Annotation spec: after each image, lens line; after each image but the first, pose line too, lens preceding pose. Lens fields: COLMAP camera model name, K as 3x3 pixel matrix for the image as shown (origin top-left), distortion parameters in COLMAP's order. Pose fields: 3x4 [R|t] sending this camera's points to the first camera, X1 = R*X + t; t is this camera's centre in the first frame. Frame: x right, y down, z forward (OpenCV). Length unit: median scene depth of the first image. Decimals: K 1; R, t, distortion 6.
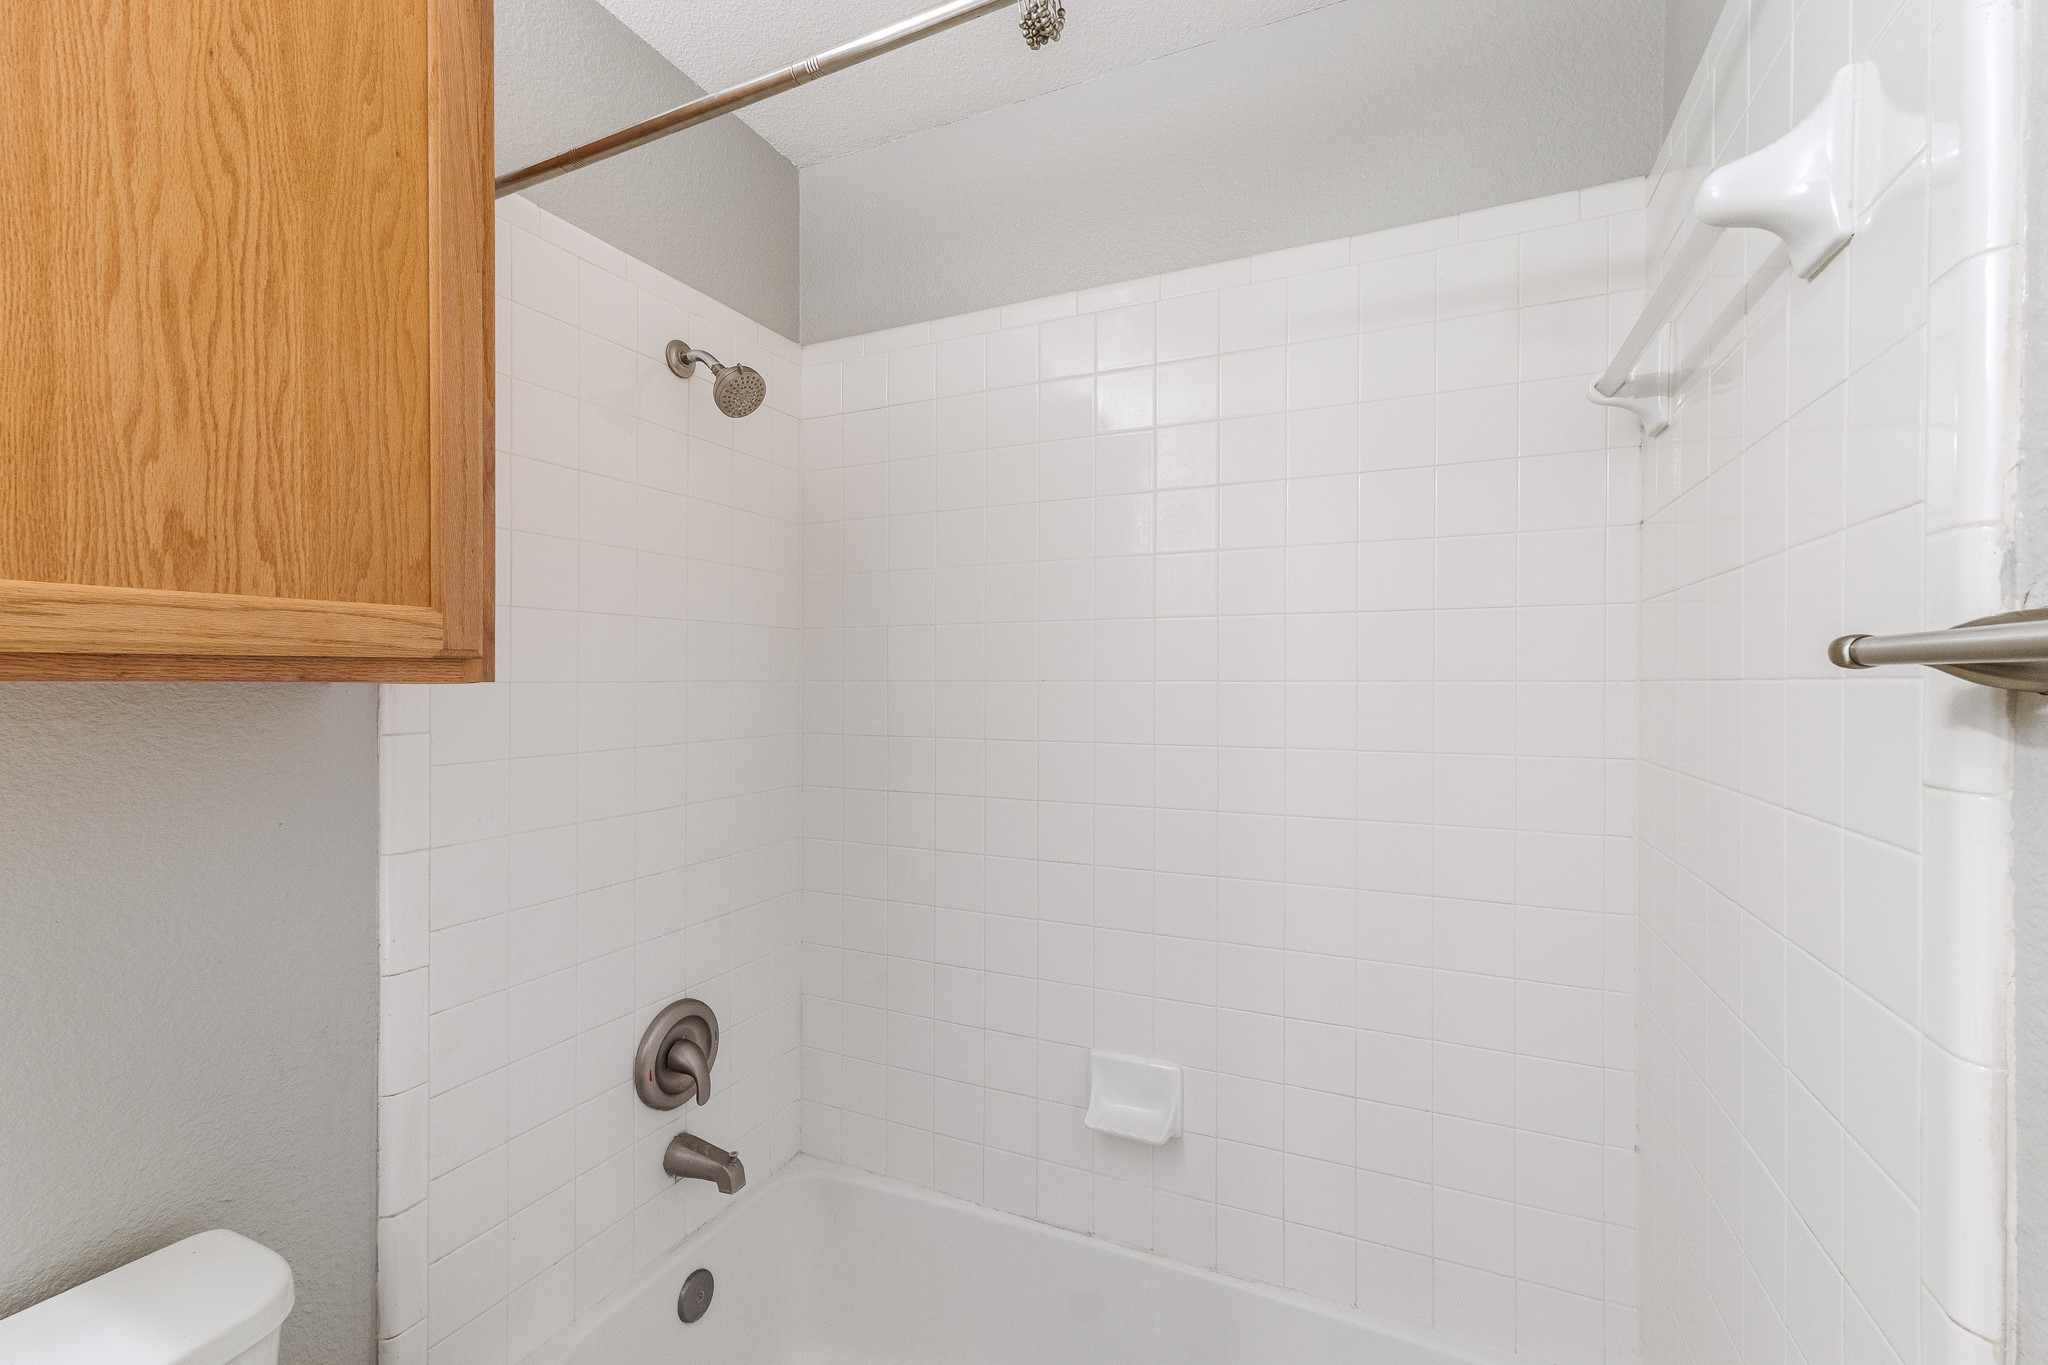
lens RADIAL K [[884.1, 0, 1029.5], [0, 884.1, 664.7], [0, 0, 1]] dist [0.012600, -0.001026]
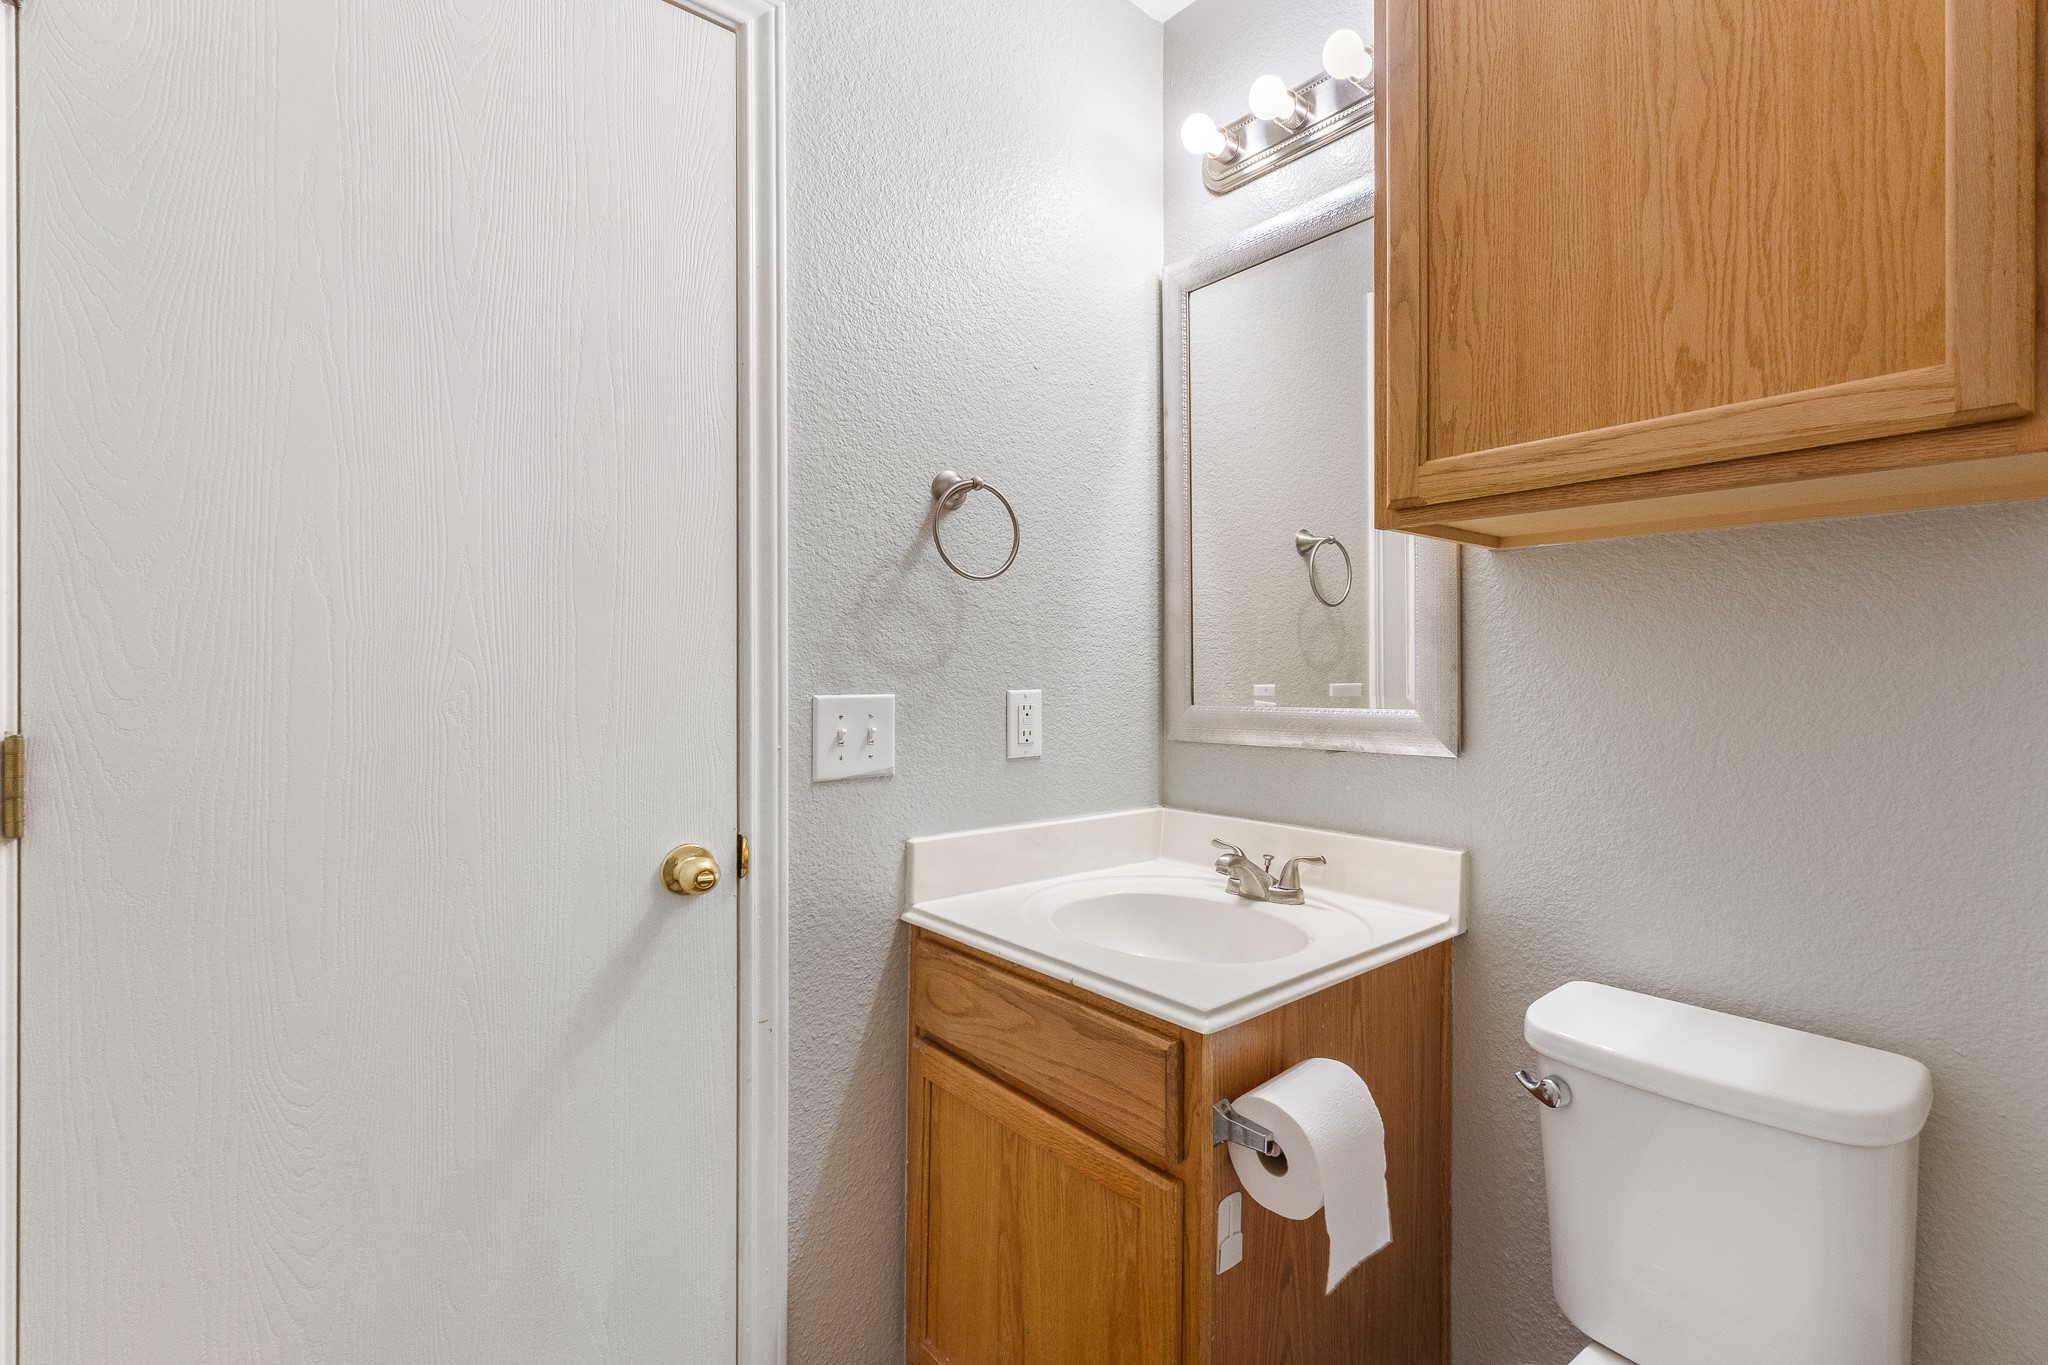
lens RADIAL K [[884.1, 0, 1032.9], [0, 884.1, 675.3], [0, 0, 1]] dist [0.012600, -0.001026]
pose [[-0.413789, 0.019098, -0.910173, 0.488351], [-0.002521, 0.999752, 0.022124, 0.232709], [0.910369, 0.011449, -0.413638, 0.651994]]
